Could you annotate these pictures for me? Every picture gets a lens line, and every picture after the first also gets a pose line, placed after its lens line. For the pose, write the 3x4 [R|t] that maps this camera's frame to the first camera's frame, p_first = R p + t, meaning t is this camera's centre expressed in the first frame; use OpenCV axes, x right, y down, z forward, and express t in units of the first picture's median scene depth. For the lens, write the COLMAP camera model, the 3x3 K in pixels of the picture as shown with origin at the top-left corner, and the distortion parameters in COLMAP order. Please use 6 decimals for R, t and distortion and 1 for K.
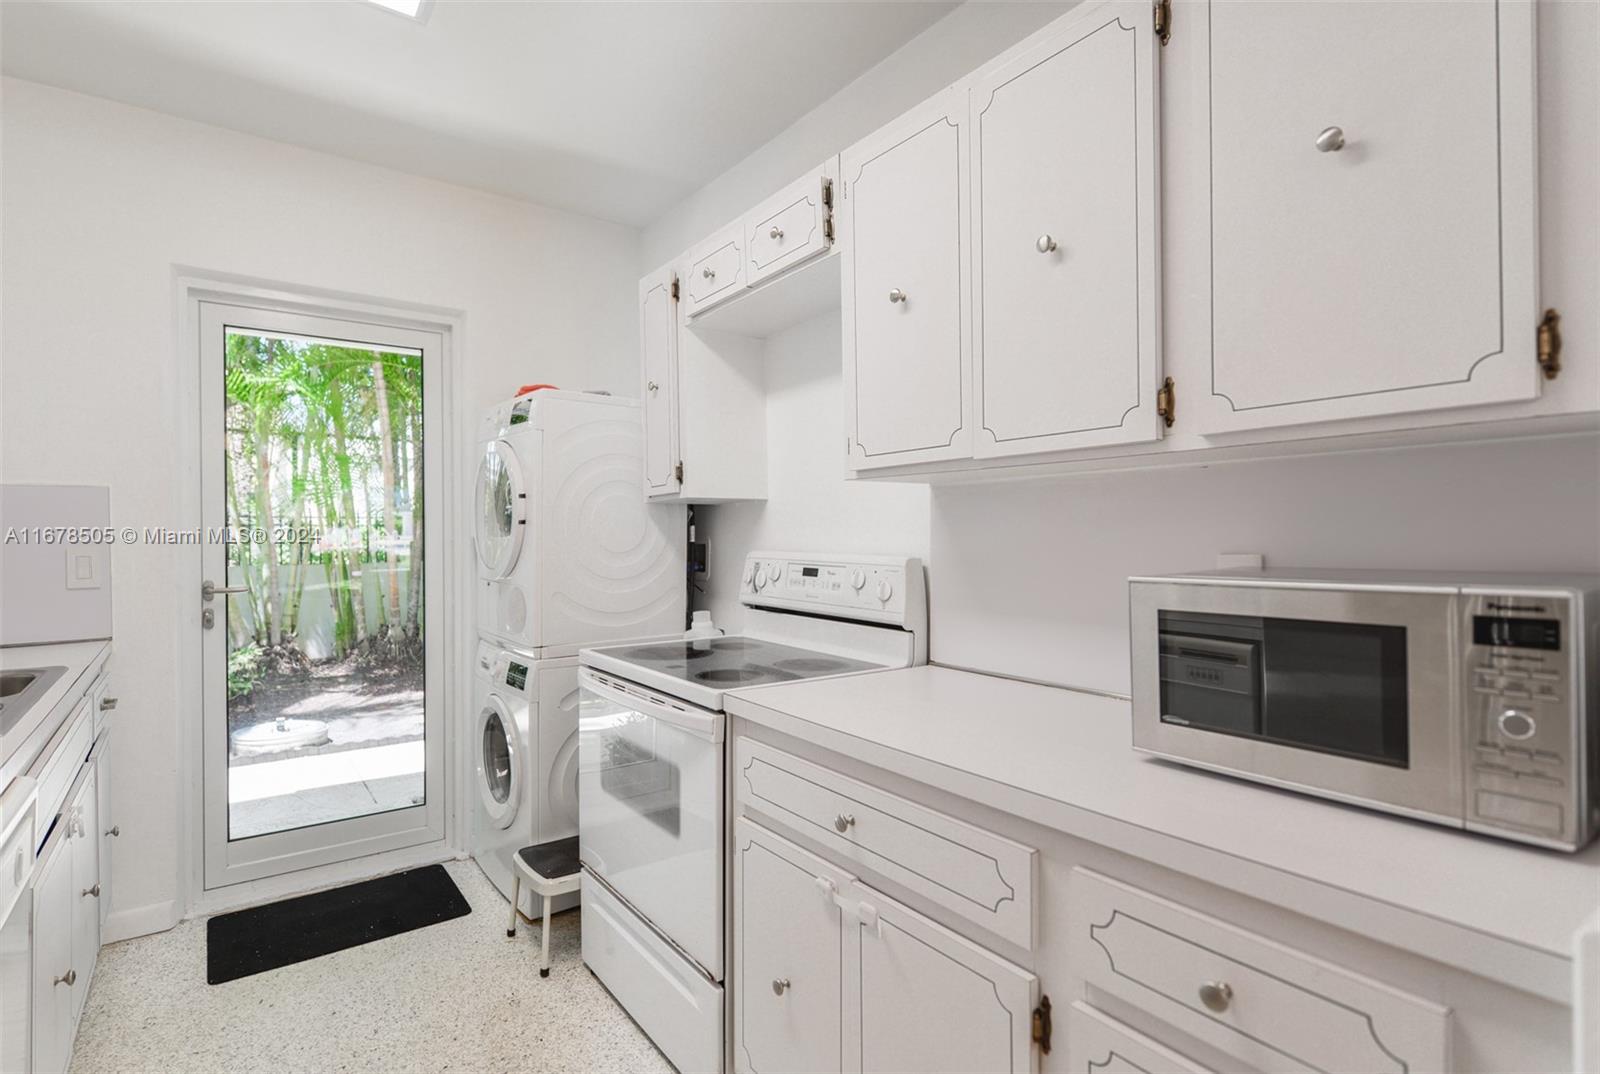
lens RADIAL K [[796.0, 0, 804.0], [0, 796.0, 537.2], [0, 0, 1]] dist [-0.004231, -0.003419]
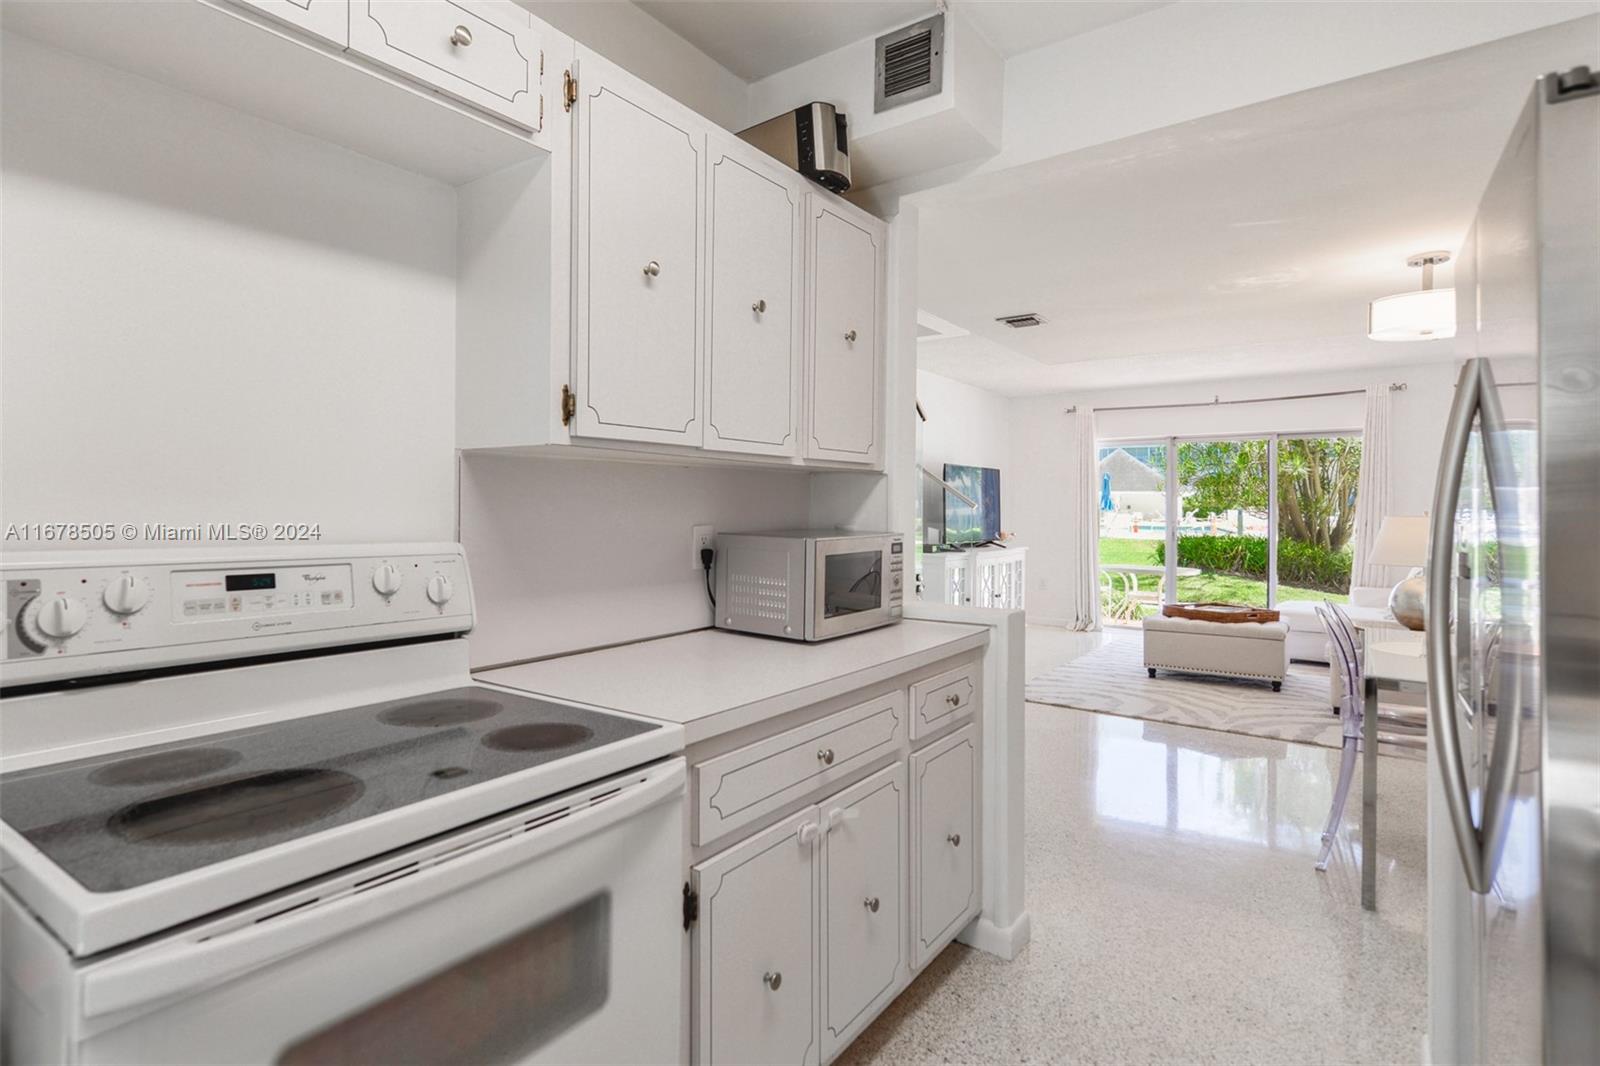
lens RADIAL K [[796.0, 0, 753.3], [0, 796.0, 507.7], [0, 0, 1]] dist [-0.004231, -0.003419]
pose [[-0.275570, 0.004258, 0.961272, -0.507156], [0.000513, 0.999991, -0.004283, -0.003794], [-0.961281, -0.000687, -0.275569, 0.683302]]
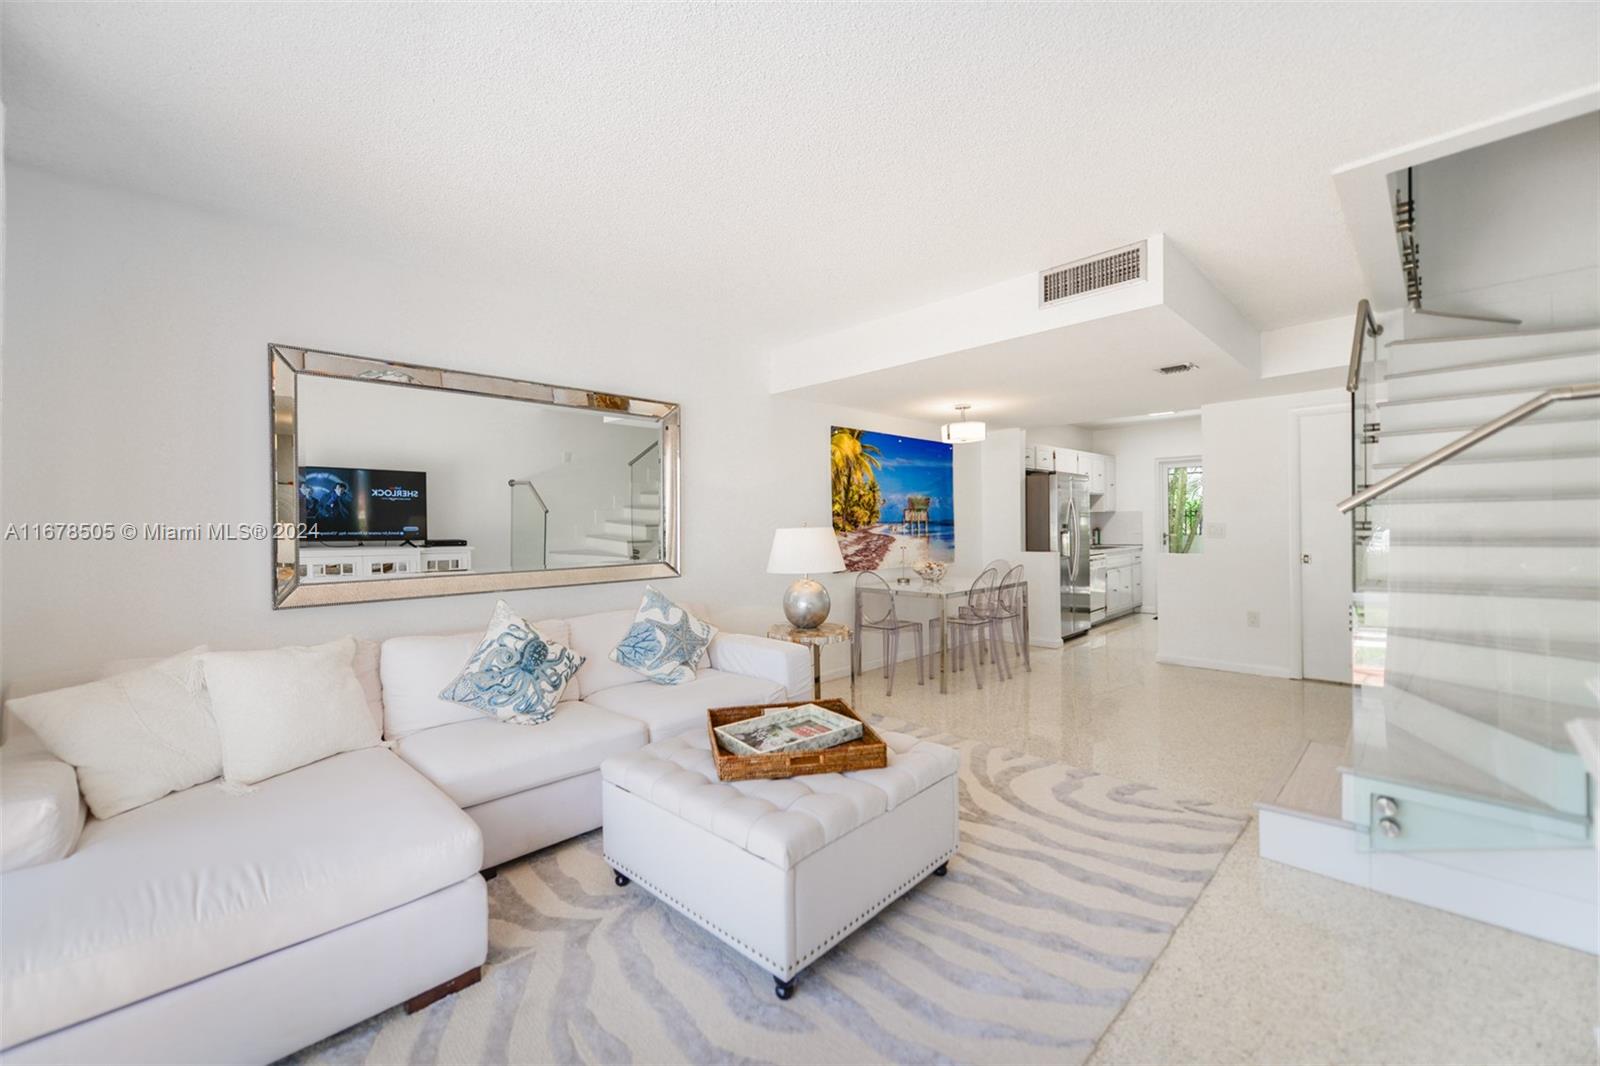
lens RADIAL K [[634.3, 0, 789.9], [0, 634.3, 526.3], [0, 0, 1]] dist [0.000692, -0.001897]
pose [[0.143219, 0.001854, -0.989689, 2.186567], [0.007297, 0.999969, 0.002930, -0.000567], [0.989664, -0.007642, 0.143201, -1.359179]]
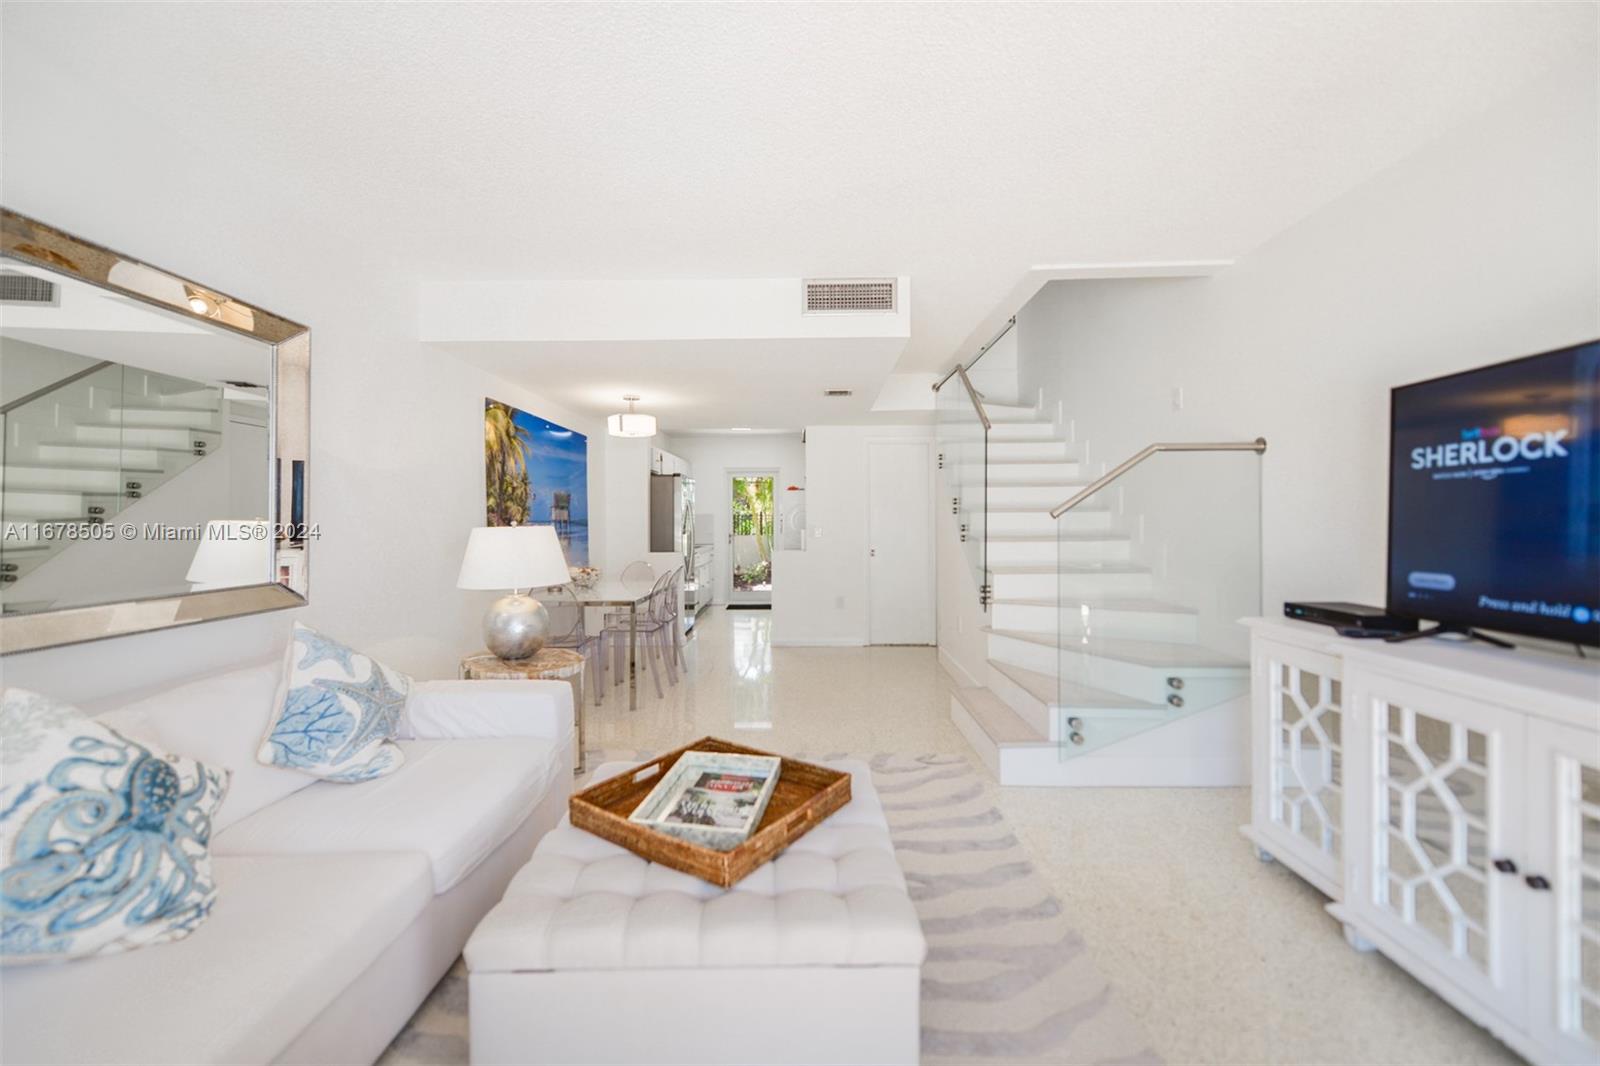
lens RADIAL K [[634.3, 0, 793.5], [0, 634.3, 526.3], [0, 0, 1]] dist [0.000692, -0.001897]
pose [[0.794458, 0.003409, -0.607309, 1.792668], [-0.001484, 0.999992, 0.003672, 0.001109], [0.607317, -0.002016, 0.794457, -1.716754]]
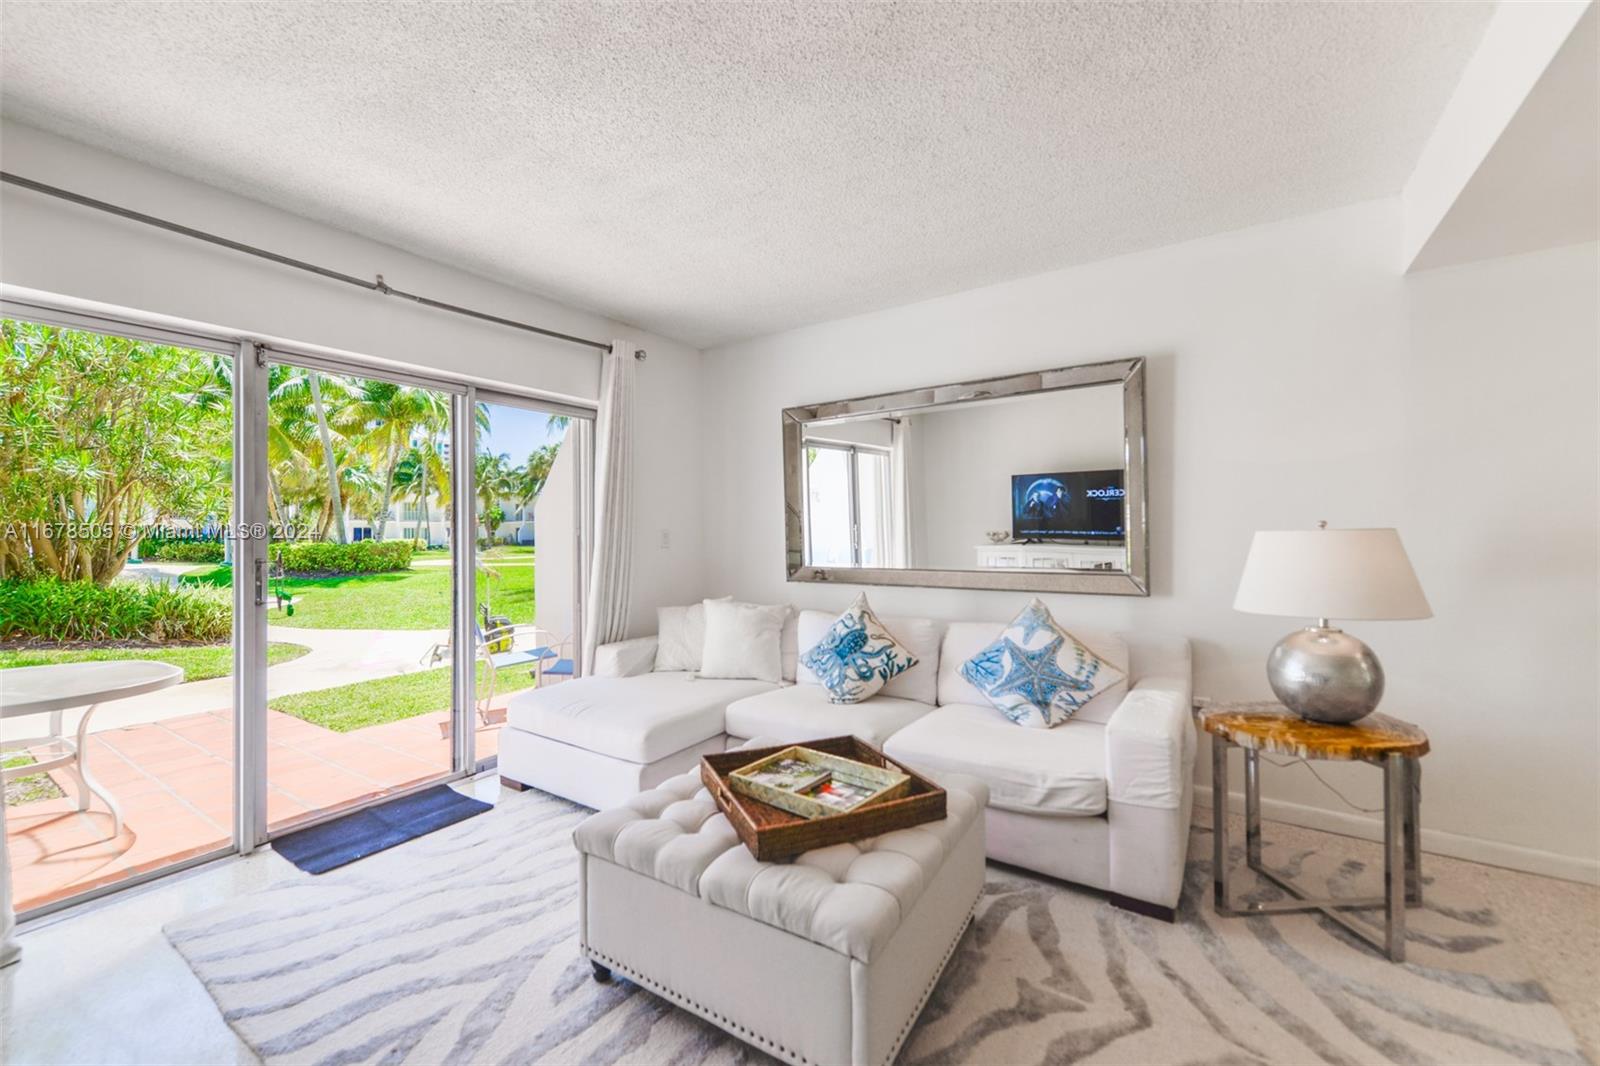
lens RADIAL K [[634.3, 0, 791.5], [0, 634.3, 524.5], [0, 0, 1]] dist [0.000692, -0.001897]
pose [[-0.941735, 0.006208, -0.336298, 1.586914], [0.008930, 0.999939, -0.006550, -0.000224], [0.336237, -0.009172, -0.941733, -0.570383]]
